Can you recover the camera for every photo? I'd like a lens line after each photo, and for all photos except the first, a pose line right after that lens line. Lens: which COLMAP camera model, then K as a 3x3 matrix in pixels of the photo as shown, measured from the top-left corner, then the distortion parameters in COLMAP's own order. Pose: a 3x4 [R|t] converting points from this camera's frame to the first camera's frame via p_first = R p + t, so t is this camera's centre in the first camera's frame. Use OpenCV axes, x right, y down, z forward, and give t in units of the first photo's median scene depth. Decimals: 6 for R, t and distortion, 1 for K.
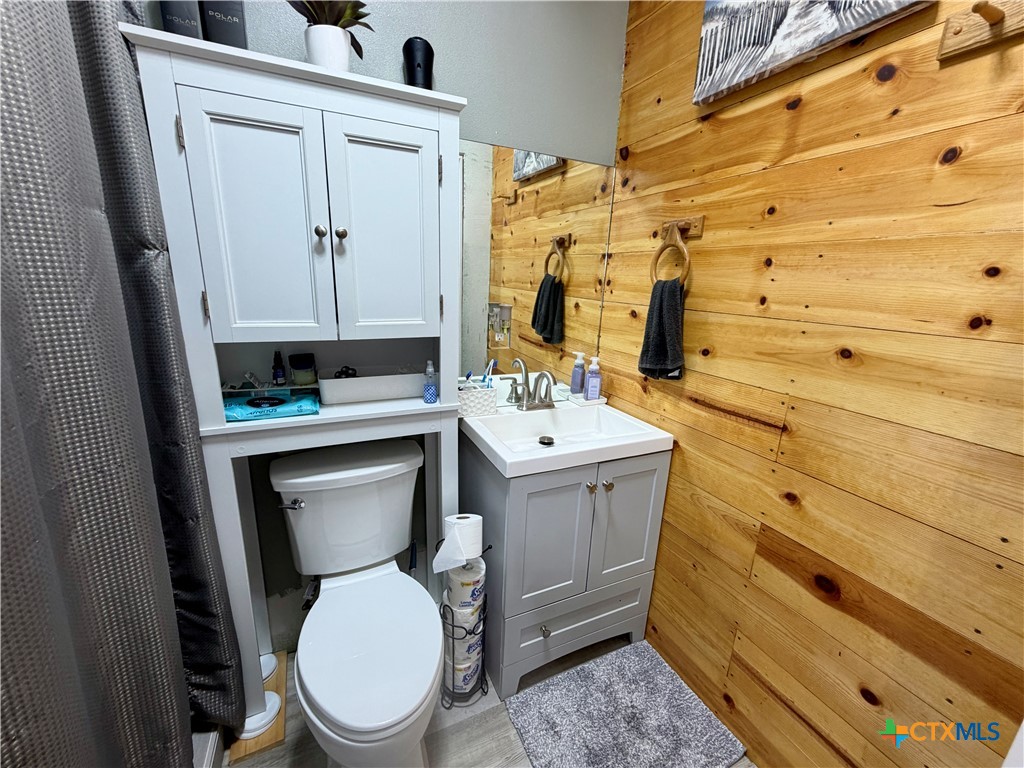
lens RADIAL K [[409.1, 0, 510.6], [0, 409.1, 385.5], [0, 0, 1]] dist [-0.001173, 0.000249]
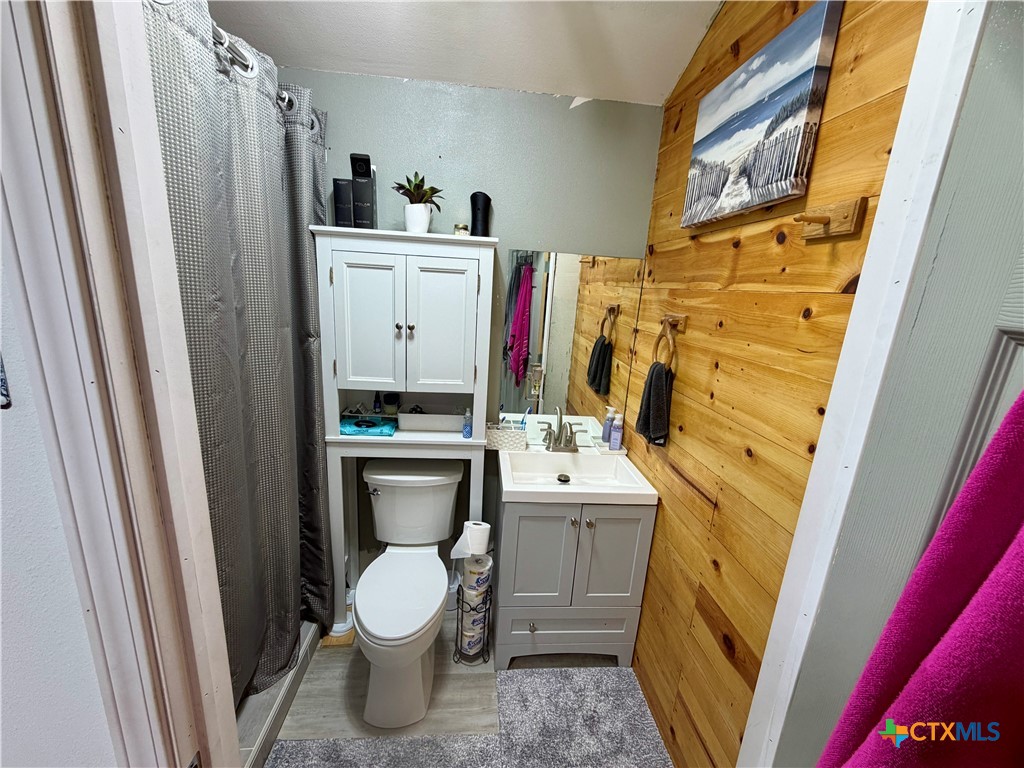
lens RADIAL K [[409.1, 0, 511.3], [0, 409.1, 385.8], [0, 0, 1]] dist [-0.001173, 0.000249]
pose [[0.938947, 0.100892, -0.328937, 0.414320], [-0.112209, 0.993563, -0.015554, -0.137765], [0.325251, 0.051515, 0.944224, -0.302260]]
